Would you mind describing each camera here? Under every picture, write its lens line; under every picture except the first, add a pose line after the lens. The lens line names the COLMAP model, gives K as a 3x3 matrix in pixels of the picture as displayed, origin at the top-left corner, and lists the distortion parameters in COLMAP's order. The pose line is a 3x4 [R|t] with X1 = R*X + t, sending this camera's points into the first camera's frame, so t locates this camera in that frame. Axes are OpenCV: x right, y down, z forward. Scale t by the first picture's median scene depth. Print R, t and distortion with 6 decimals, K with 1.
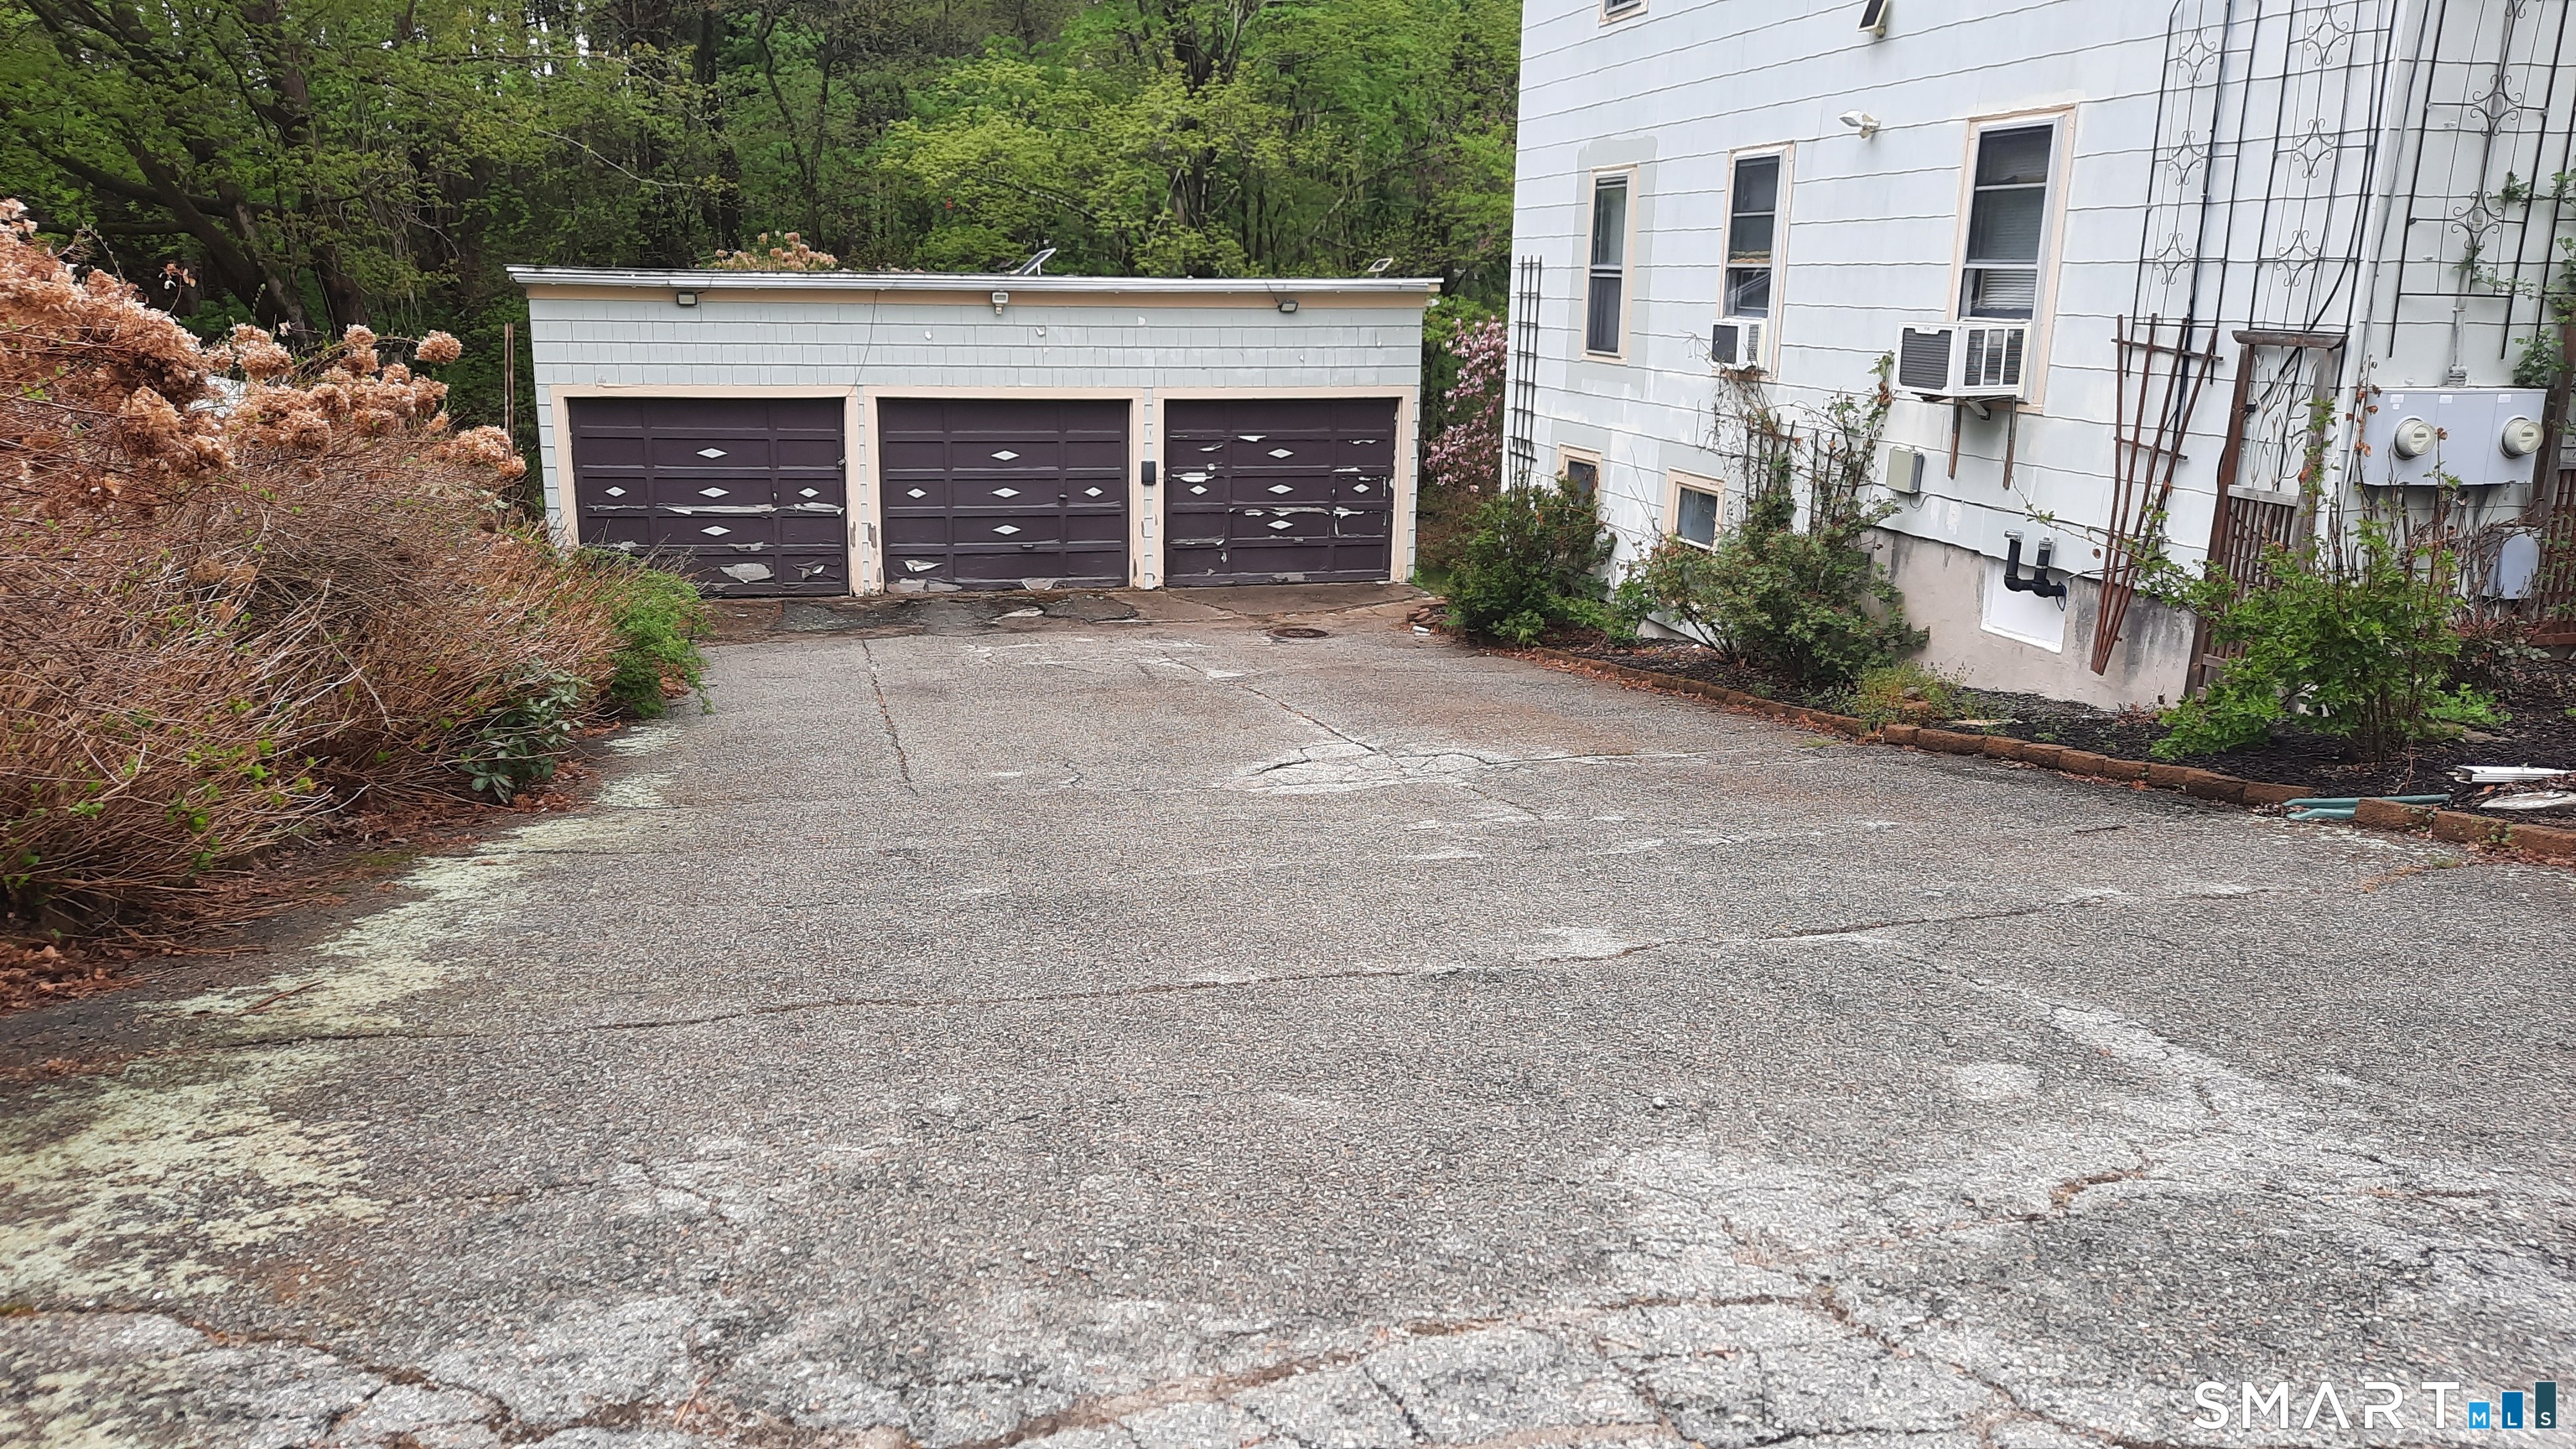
lens RADIAL K [[1873.9, 0, 1287.4], [0, 1873.9, 735.5], [0, 0, 1]] dist [0.034519, -0.030200]
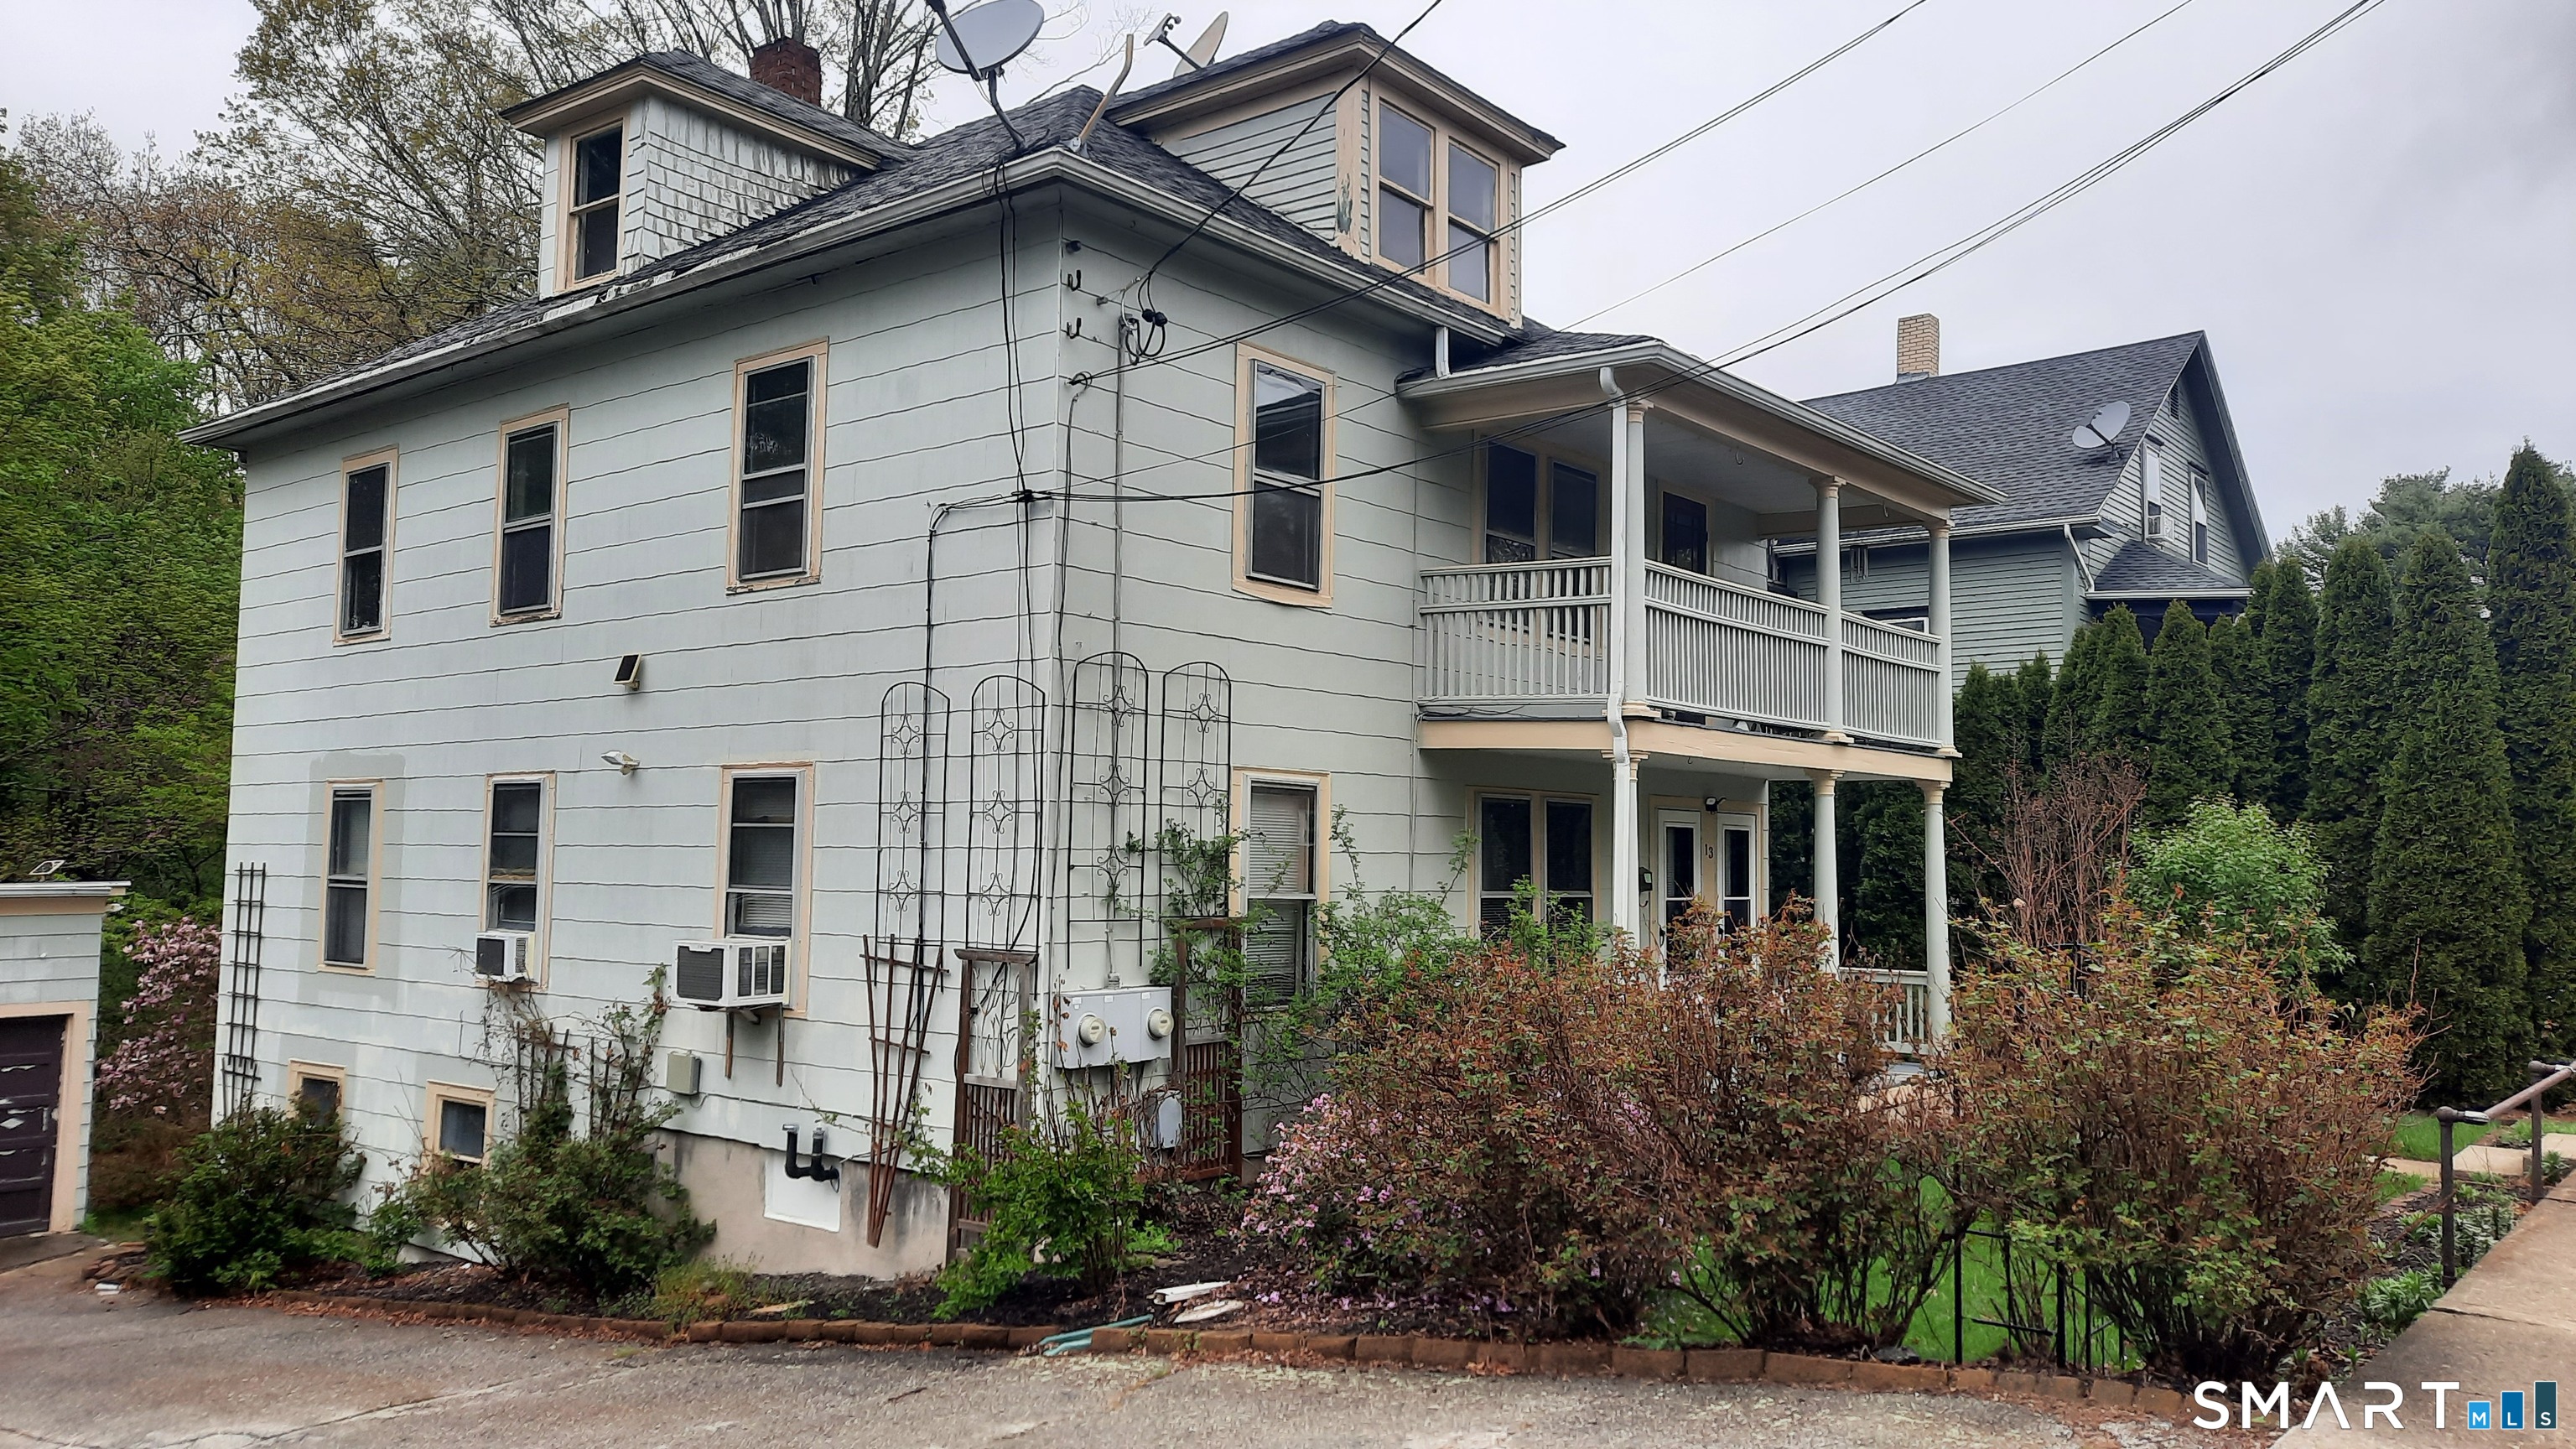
lens RADIAL K [[1873.9, 0, 1296.6], [0, 1873.9, 712.9], [0, 0, 1]] dist [0.034519, -0.030200]
pose [[0.790917, 0.042023, 0.610479, -0.068236], [0.146370, 0.955687, -0.255419, -0.012796], [-0.594160, 0.291371, 0.749718, -0.086658]]
